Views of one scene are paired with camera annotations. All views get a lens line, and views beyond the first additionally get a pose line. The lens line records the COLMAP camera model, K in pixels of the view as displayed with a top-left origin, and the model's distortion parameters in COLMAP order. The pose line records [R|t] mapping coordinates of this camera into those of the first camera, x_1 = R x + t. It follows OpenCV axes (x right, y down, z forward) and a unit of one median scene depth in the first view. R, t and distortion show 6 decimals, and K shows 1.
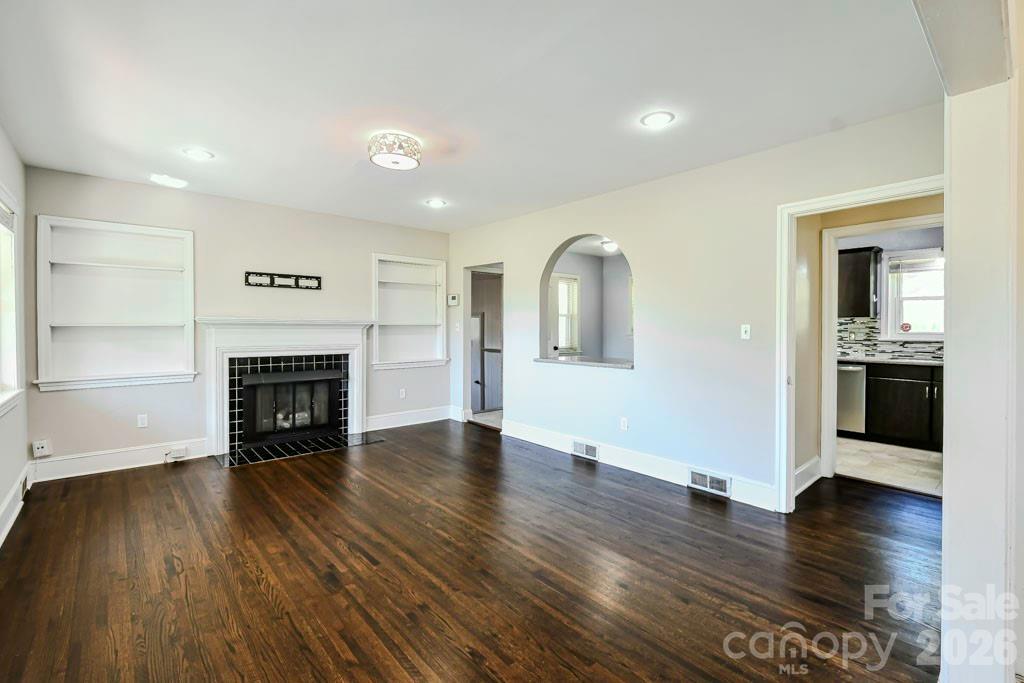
lens RADIAL K [[456.1, 0, 512.0], [0, 456.1, 341.5], [0, 0, 1]] dist [0.001953, -0.004409]
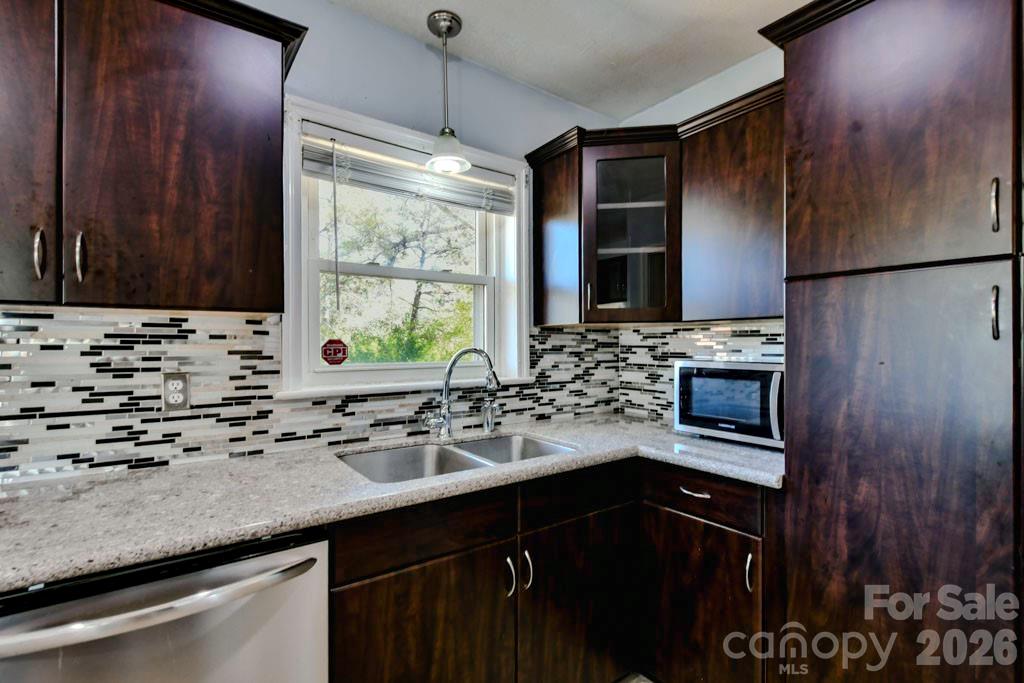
lens RADIAL K [[466.0, 0, 512.0], [0, 466.0, 341.5], [0, 0, 1]] dist [-0.002286, -0.000803]
pose [[0.076421, 0.004233, 0.997067, 0.571385], [0.032964, 0.999434, -0.006770, -0.033433], [-0.996531, 0.033385, 0.076238, 0.896556]]
